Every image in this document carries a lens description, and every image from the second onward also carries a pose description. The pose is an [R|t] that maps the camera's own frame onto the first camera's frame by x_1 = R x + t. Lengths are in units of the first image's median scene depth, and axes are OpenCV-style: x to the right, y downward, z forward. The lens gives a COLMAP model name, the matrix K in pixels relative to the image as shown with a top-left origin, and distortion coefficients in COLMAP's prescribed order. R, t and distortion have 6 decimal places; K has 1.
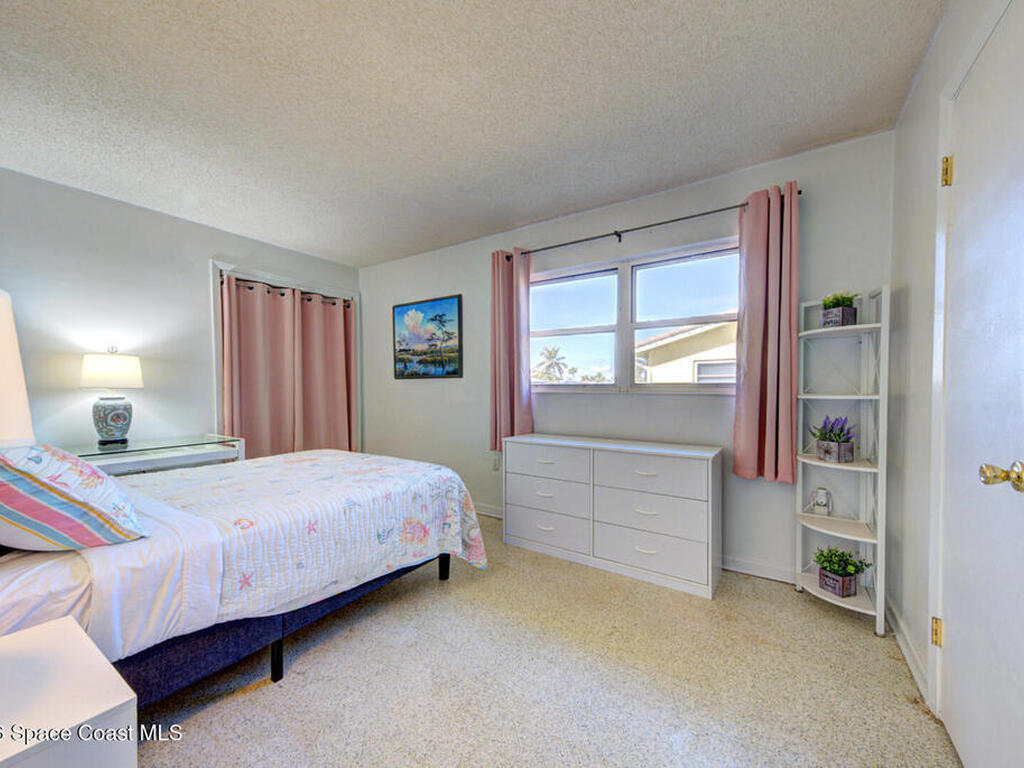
lens RADIAL K [[421.6, 0, 507.1], [0, 421.6, 396.3], [0, 0, 1]] dist [0.002320, 0.000209]
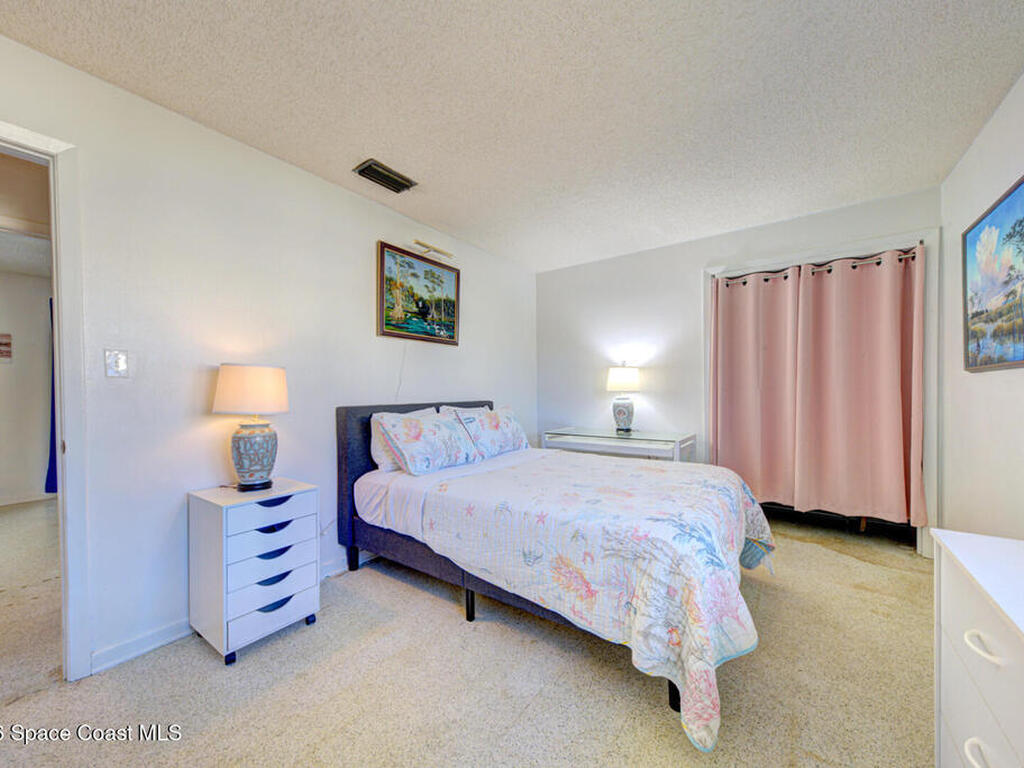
lens RADIAL K [[394.3, 0, 511.8], [0, 394.3, 396.0], [0, 0, 1]] dist [0.027261, -0.010004]
pose [[-0.049391, 0.014020, -0.998681, 0.358205], [-0.010873, 0.999835, 0.014574, -0.017942], [0.998720, 0.011579, -0.049231, 0.648986]]
